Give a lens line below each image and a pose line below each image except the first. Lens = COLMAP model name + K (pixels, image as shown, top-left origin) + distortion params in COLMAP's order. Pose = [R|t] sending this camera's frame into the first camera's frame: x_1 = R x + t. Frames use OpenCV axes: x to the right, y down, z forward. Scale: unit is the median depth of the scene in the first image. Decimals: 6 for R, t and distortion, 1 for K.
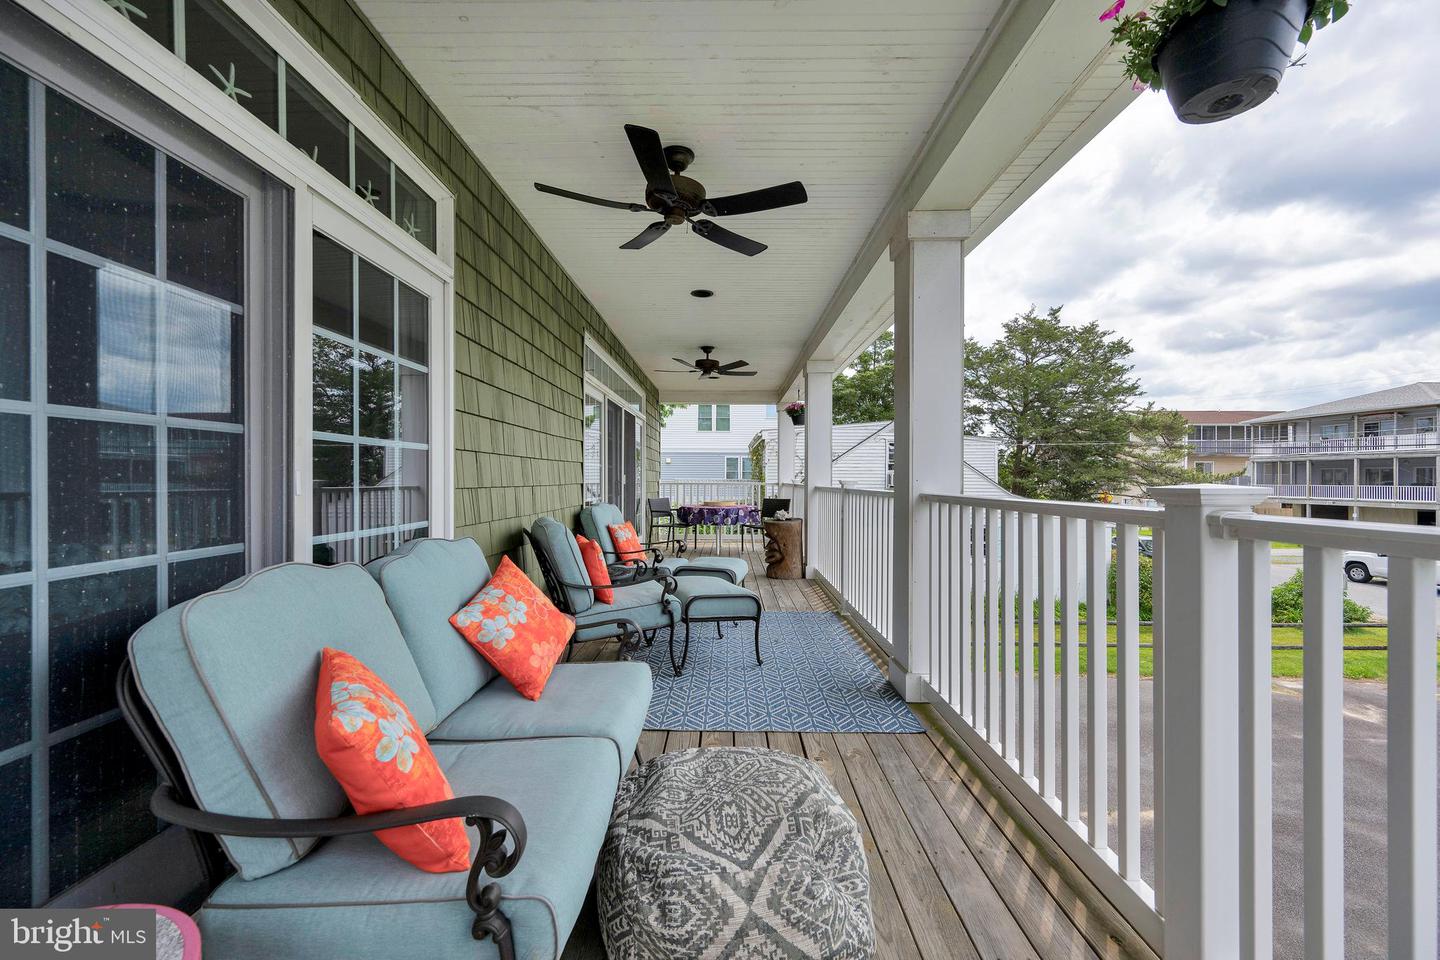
lens RADIAL K [[579.0, 0, 723.1], [0, 579.0, 477.6], [0, 0, 1]] dist [-0.000892, -0.000087]
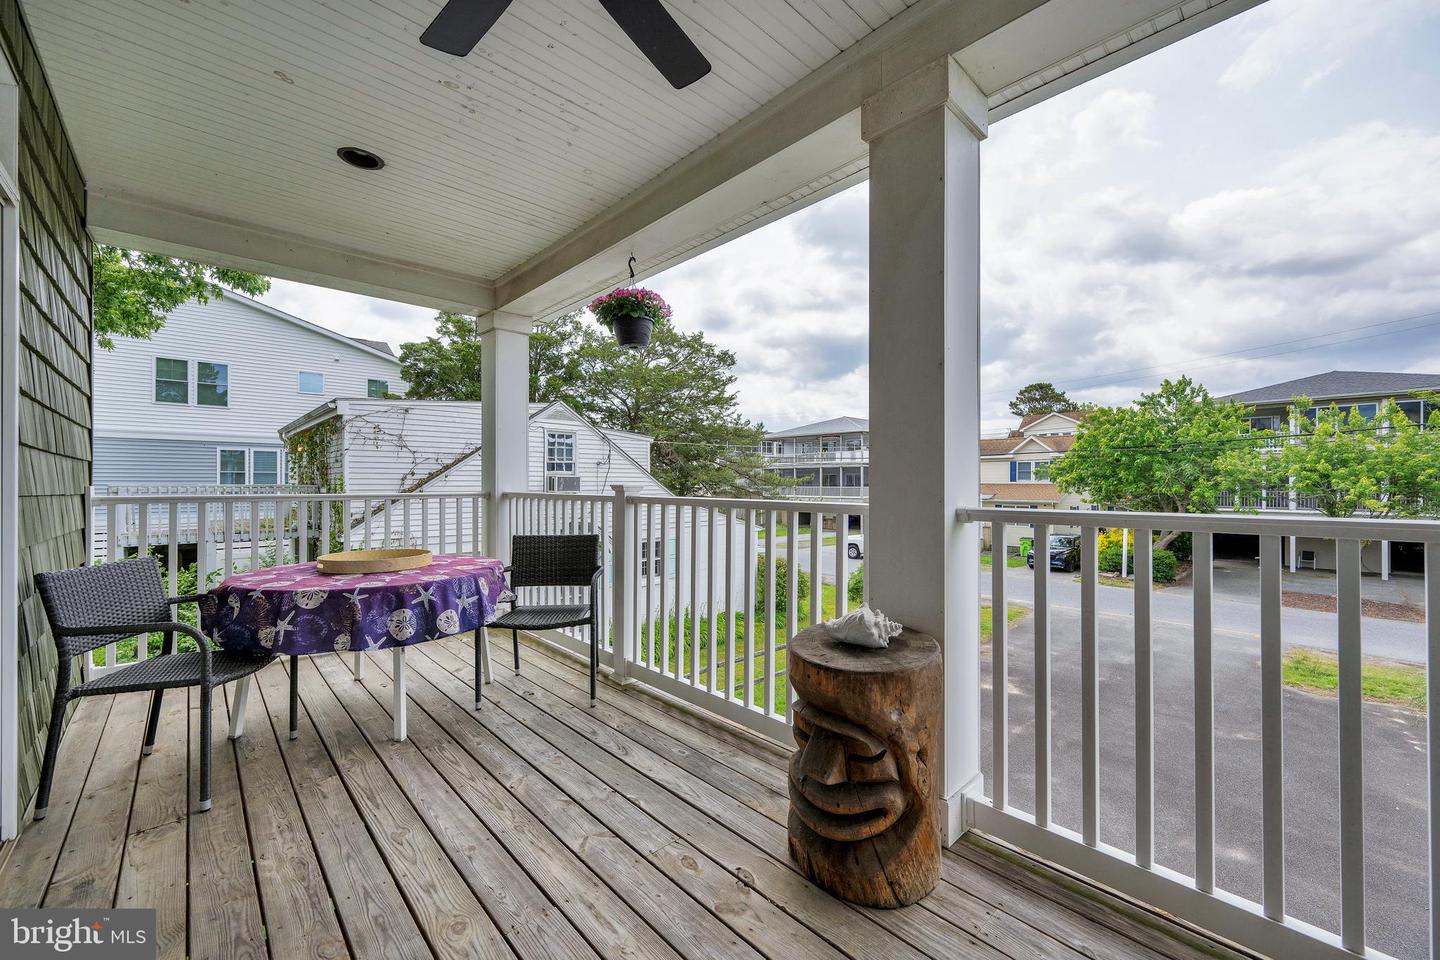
lens RADIAL K [[562.5, 0, 723.5], [0, 562.5, 477.7], [0, 0, 1]] dist [0.002740, 0.000085]
pose [[0.718574, 0.003101, 0.695444, -0.032118], [0.002250, 0.999974, -0.006784, 0.000689], [-0.695447, 0.006440, 0.718549, 0.239636]]
